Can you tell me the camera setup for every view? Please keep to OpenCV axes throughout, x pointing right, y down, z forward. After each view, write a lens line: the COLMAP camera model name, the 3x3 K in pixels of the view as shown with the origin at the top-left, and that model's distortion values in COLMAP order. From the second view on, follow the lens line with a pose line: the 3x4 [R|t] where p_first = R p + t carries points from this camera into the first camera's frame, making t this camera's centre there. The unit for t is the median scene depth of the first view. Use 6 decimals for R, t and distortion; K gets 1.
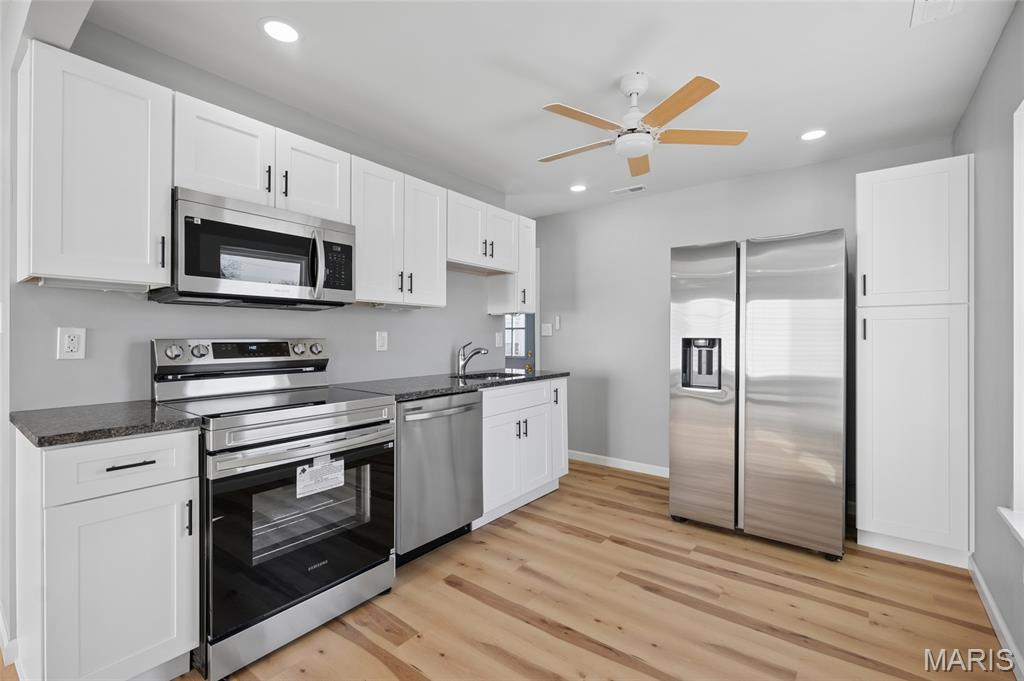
lens RADIAL K [[448.0, 0, 516.5], [0, 448.0, 334.1], [0, 0, 1]] dist [0.000036, 0.000526]
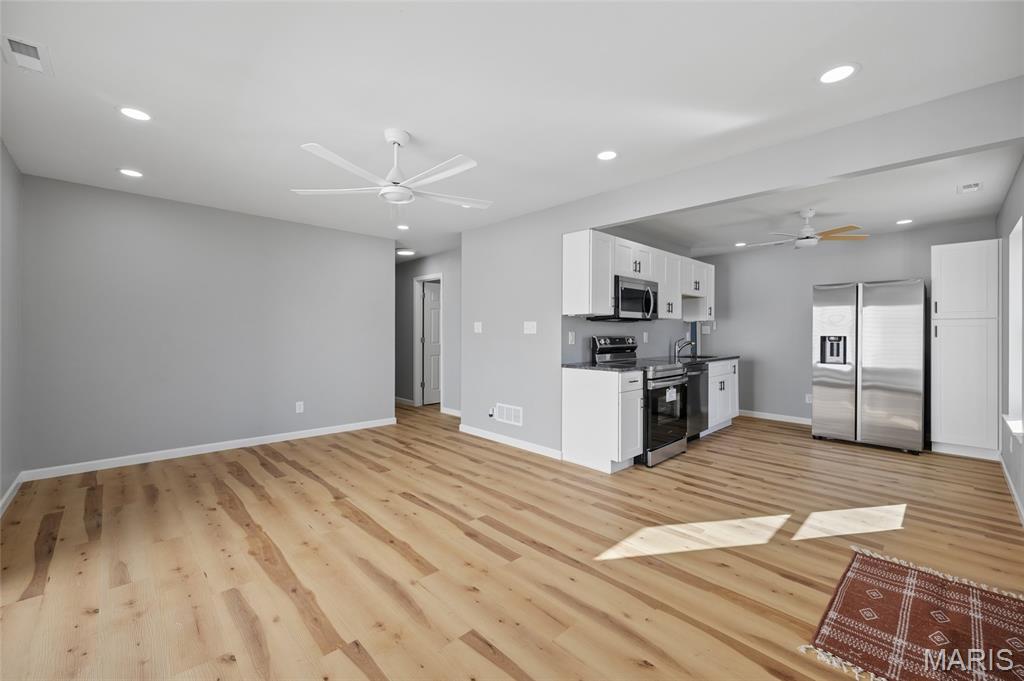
lens RADIAL K [[419.3, 0, 513.2], [0, 419.3, 331.5], [0, 0, 1]] dist [0.001319, 0.000026]
pose [[0.988331, 0.000091, -0.152321, -0.644639], [0.000259, 0.999997, 0.002279, -0.014352], [0.152320, -0.002292, 0.988329, -0.922863]]
